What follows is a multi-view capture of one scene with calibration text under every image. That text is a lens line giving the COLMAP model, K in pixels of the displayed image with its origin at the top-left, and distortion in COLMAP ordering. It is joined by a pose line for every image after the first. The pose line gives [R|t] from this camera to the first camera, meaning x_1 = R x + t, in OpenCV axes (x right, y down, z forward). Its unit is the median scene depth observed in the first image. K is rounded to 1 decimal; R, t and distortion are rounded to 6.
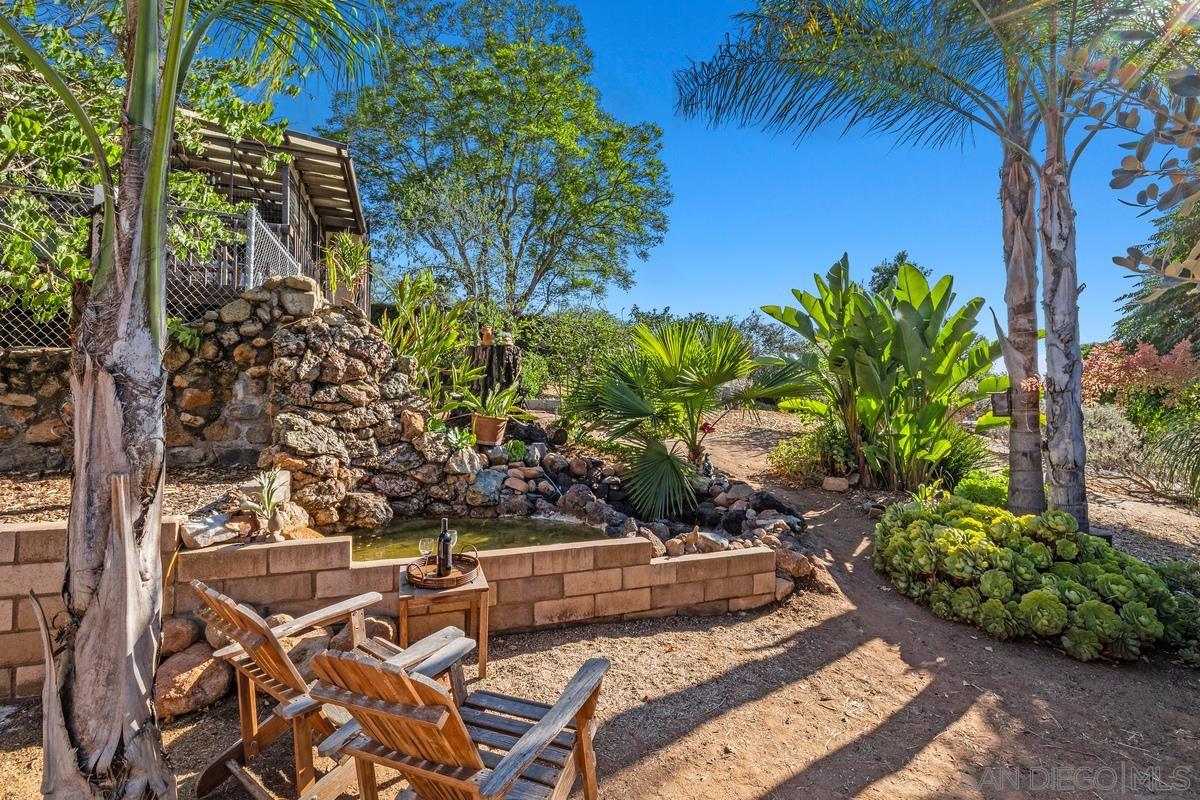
lens RADIAL K [[575.2, 0, 600.0], [0, 575.2, 400.0], [0, 0, 1]] dist [-0.015633, 0.000064]
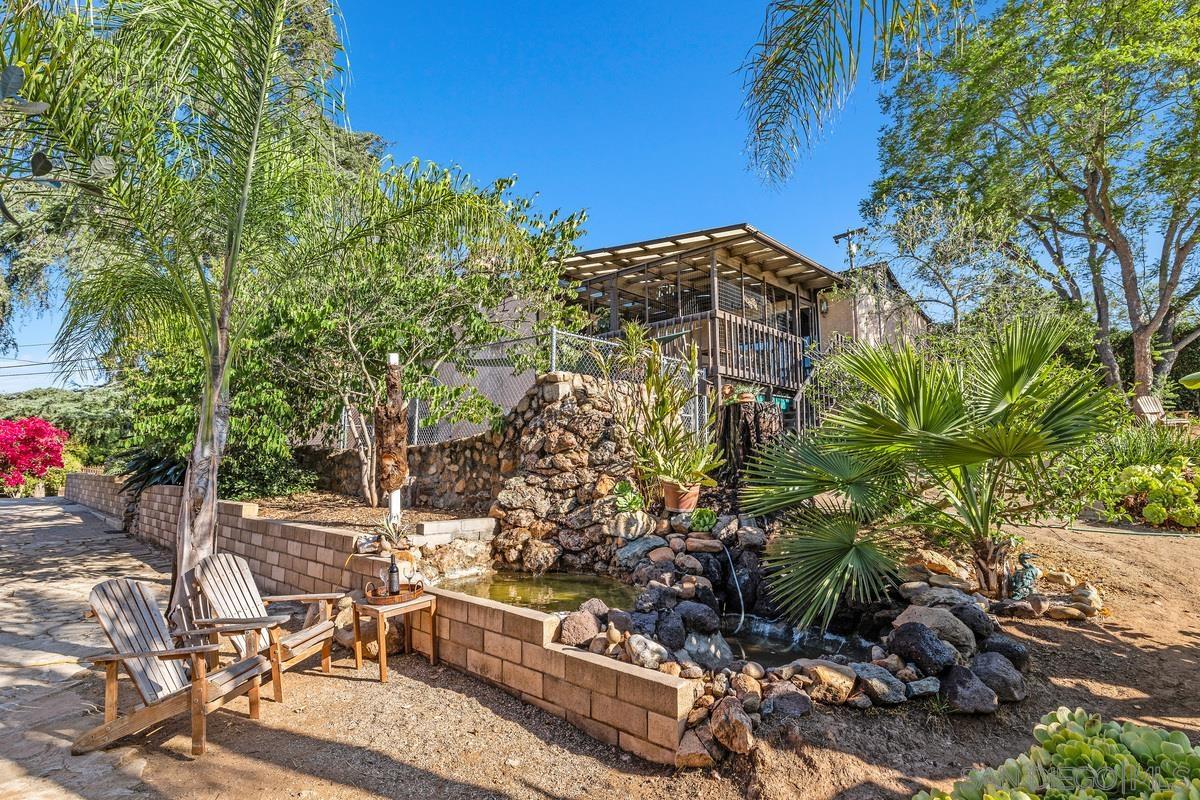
lens RADIAL K [[621.0, 0, 600.0], [0, 621.0, 400.0], [0, 0, 1]] dist [0.000279, -0.000105]
pose [[0.421510, -0.101193, -0.901160, 0.840293], [0.011116, 0.994256, -0.106447, 0.001432], [0.906755, 0.034851, 0.420214, 0.521596]]
